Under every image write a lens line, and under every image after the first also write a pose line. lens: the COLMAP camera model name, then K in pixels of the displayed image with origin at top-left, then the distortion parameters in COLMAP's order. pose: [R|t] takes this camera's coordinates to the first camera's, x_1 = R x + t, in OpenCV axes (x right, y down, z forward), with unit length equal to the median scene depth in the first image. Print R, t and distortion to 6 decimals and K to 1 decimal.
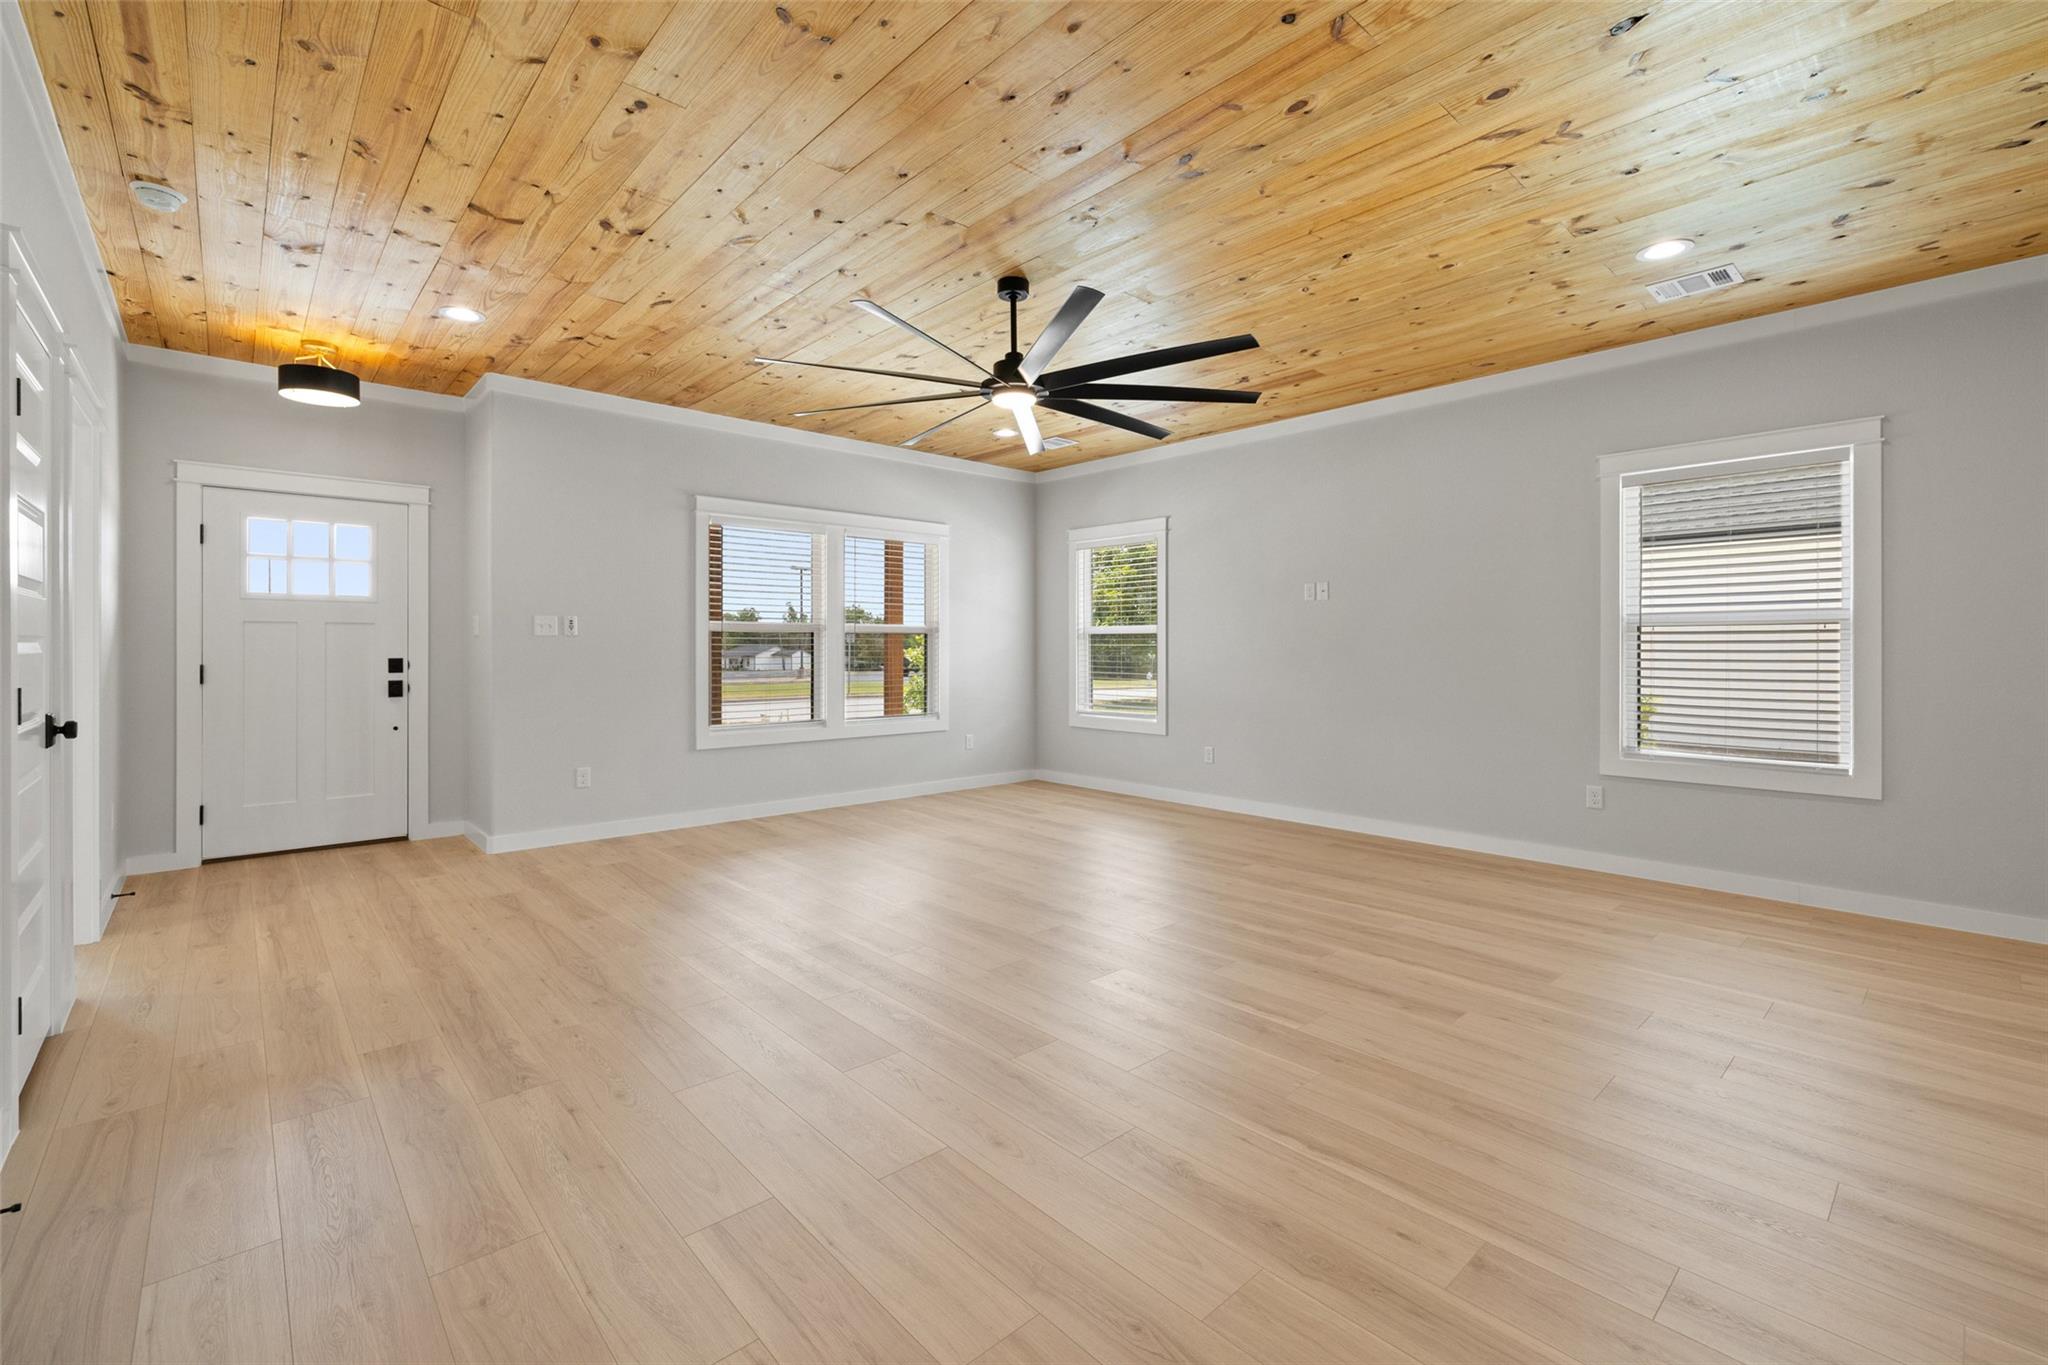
lens RADIAL K [[869.3, 0, 1022.4], [0, 869.3, 655.7], [0, 0, 1]] dist [0.000305, -0.000009]
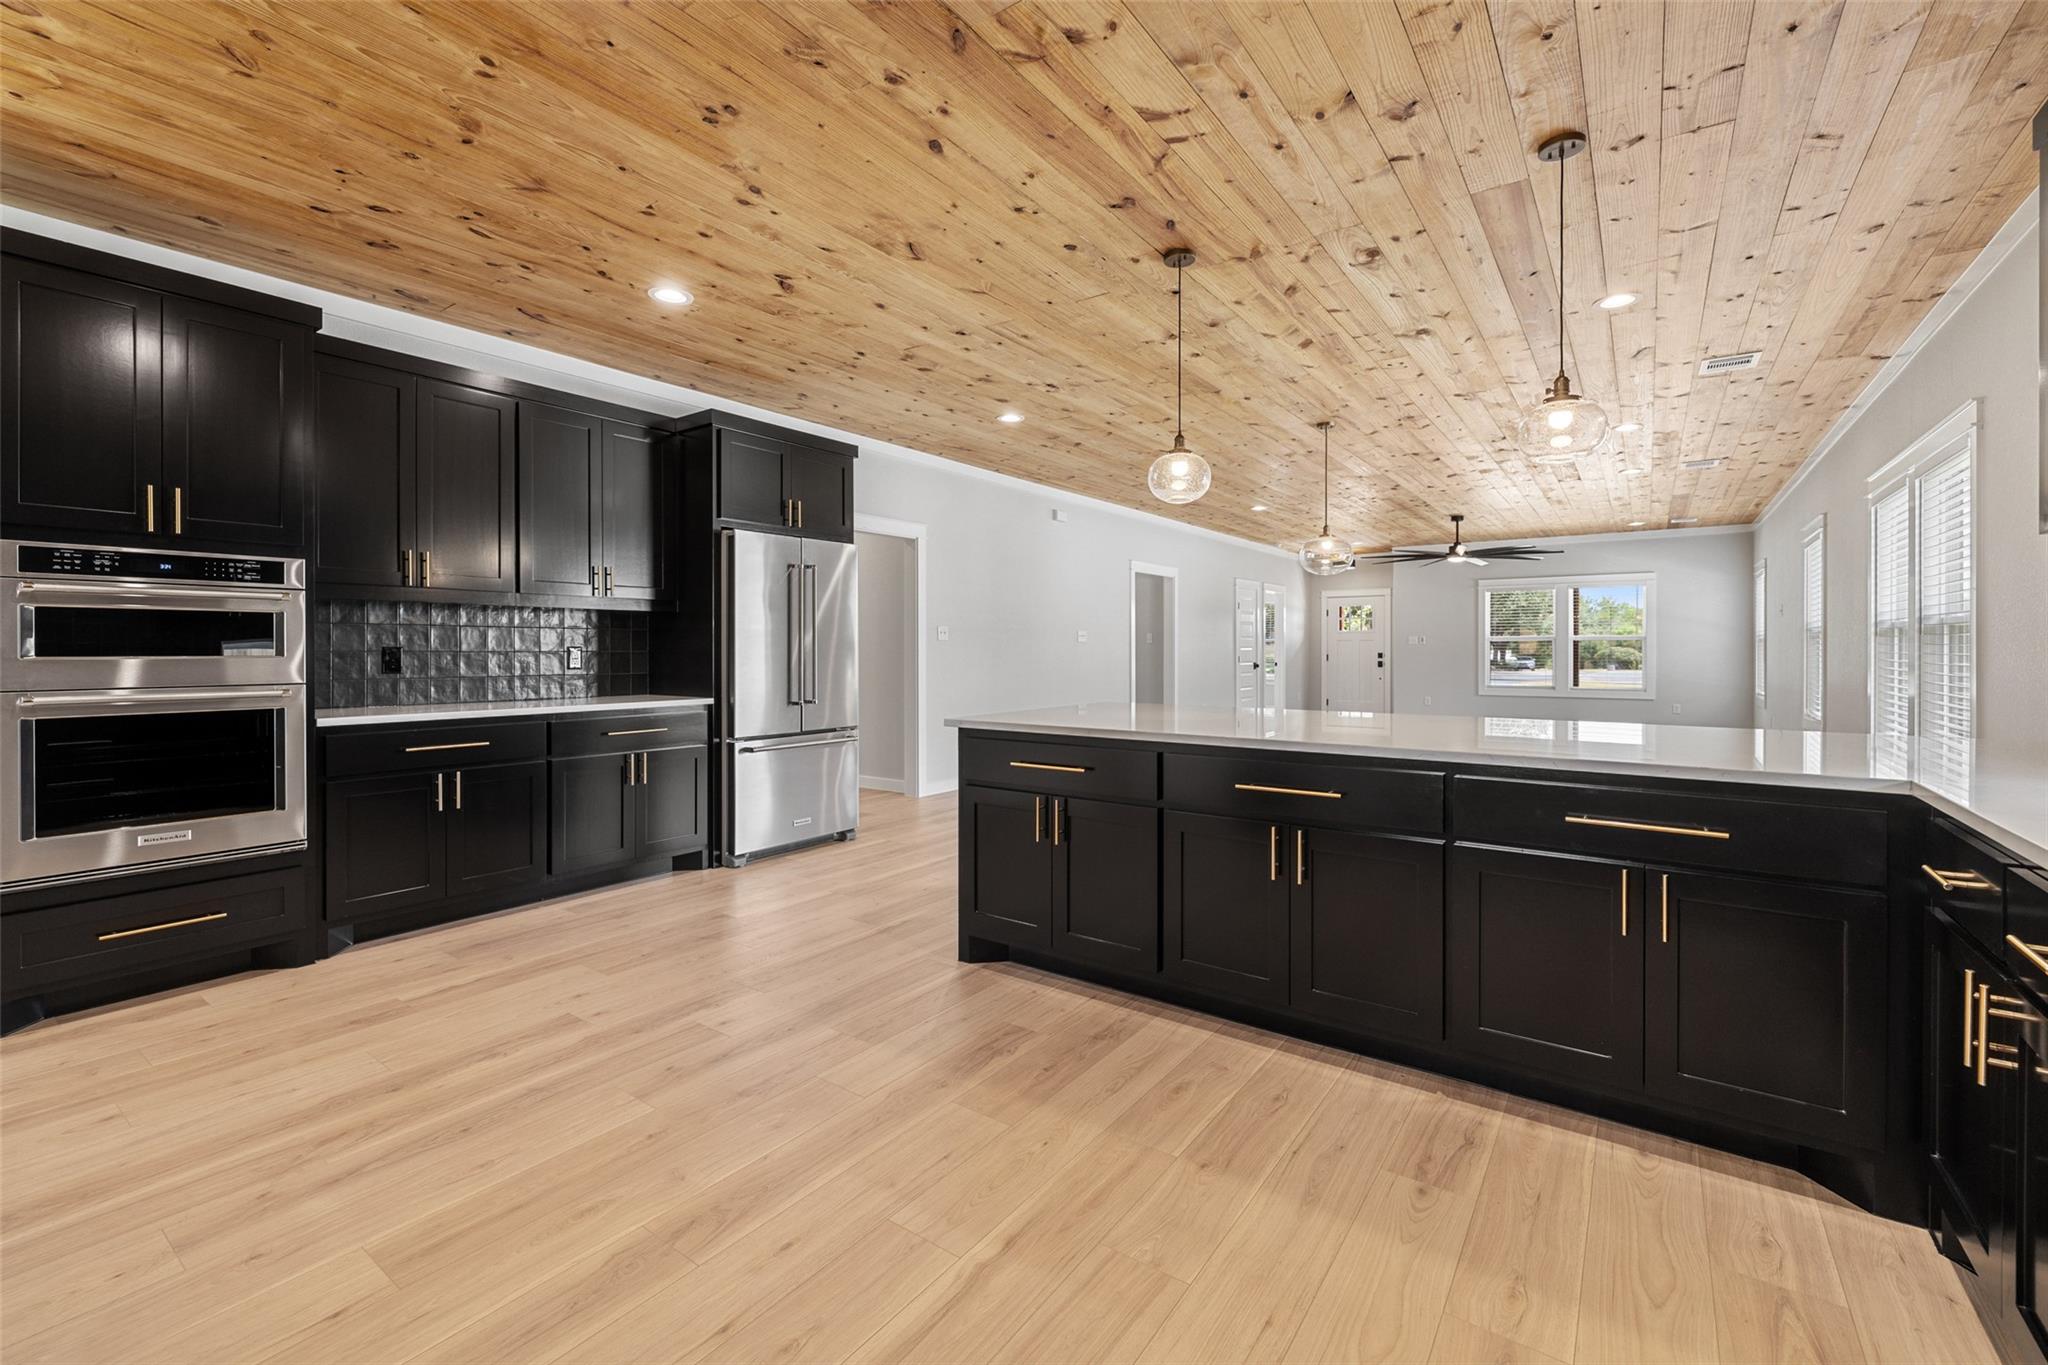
lens RADIAL K [[867.1, 0, 1019.3], [0, 867.1, 654.0], [0, 0, 1]] dist [0.001742, -0.000160]
pose [[0.197071, 0.003119, -0.980384, 1.788746], [-0.006472, 0.999977, 0.001881, 0.009848], [0.980368, 0.005974, 0.197087, -0.667480]]
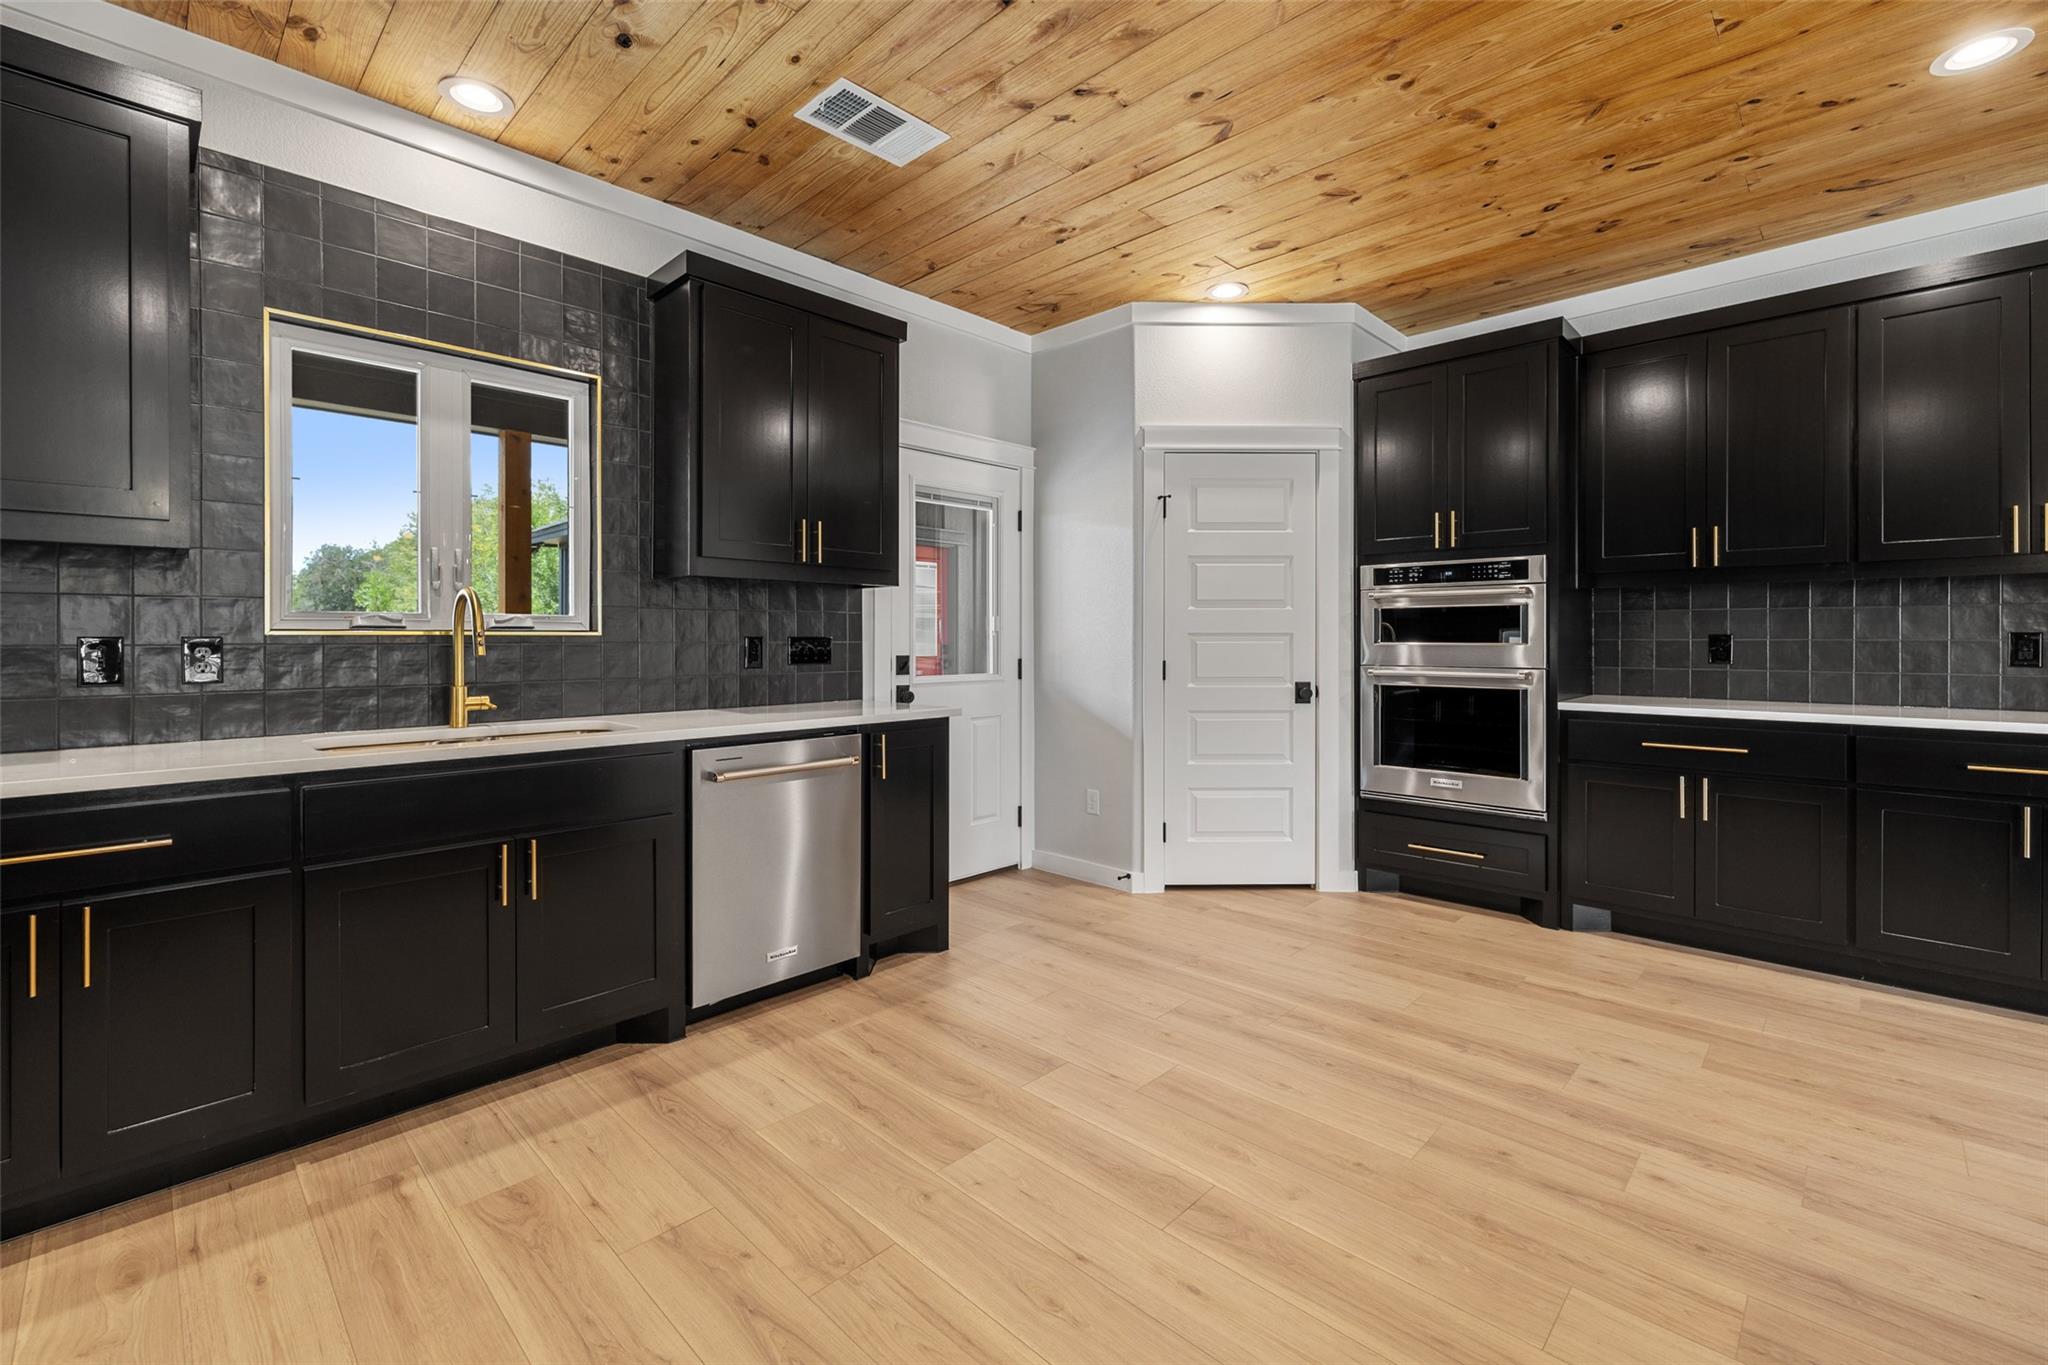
lens RADIAL K [[871.7, 0, 1020.4], [0, 871.7, 641.5], [0, 0, 1]] dist [-0.000658, 0.000364]
pose [[-0.998791, -0.001112, -0.049150, 1.509314], [-0.001619, 0.999946, 0.010278, 0.007813], [0.049136, 0.010345, -0.998739, -0.375571]]
